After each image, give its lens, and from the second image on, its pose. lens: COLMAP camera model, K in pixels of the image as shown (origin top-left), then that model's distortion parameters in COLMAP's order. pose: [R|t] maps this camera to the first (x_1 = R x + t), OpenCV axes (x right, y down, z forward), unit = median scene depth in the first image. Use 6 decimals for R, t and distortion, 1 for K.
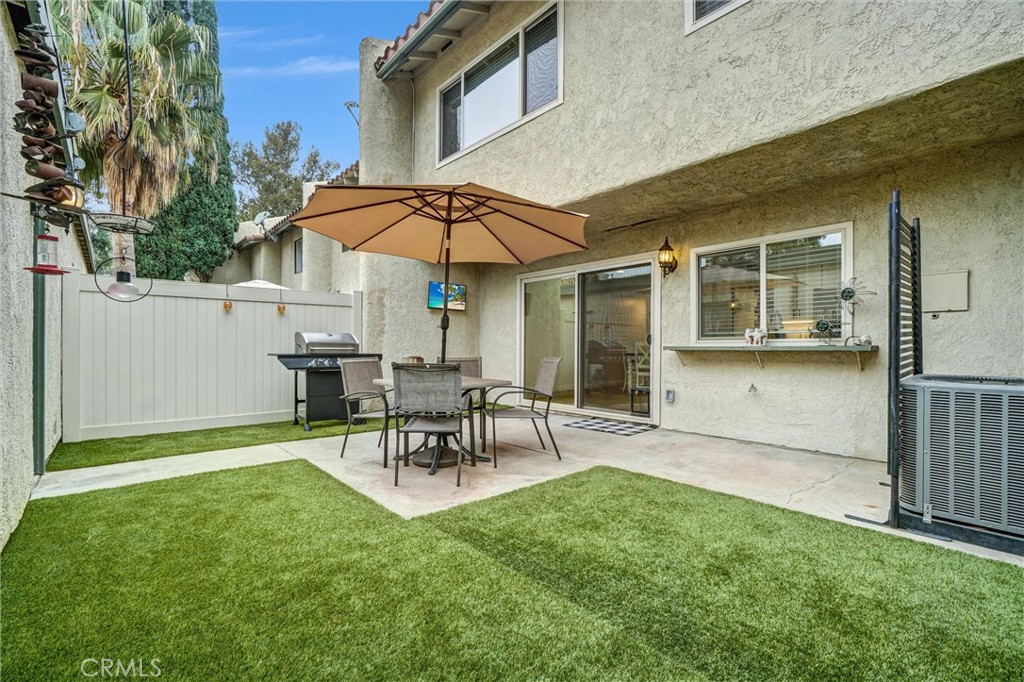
lens RADIAL K [[454.9, 0, 515.0], [0, 454.9, 349.1], [0, 0, 1]] dist [-0.002748, 0.000889]
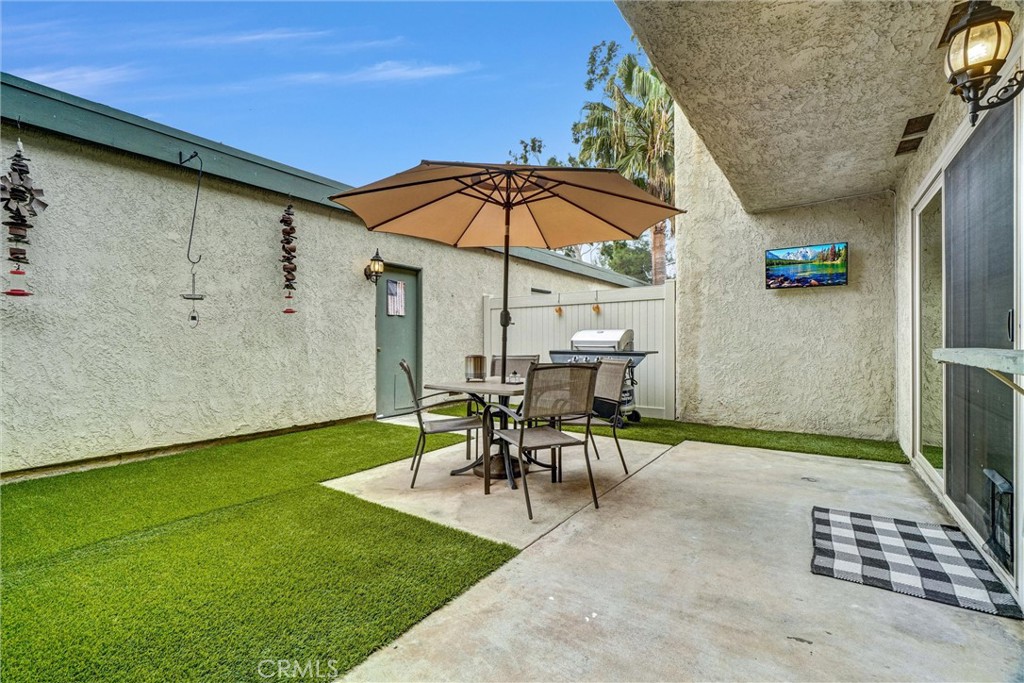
lens RADIAL K [[454.9, 0, 512.3], [0, 454.9, 335.9], [0, 0, 1]] dist [-0.002748, 0.000889]
pose [[0.217431, -0.012832, -0.975991, 0.725510], [-0.001358, 0.999909, -0.013449, -0.012207], [0.976075, 0.004250, 0.217393, 0.816126]]
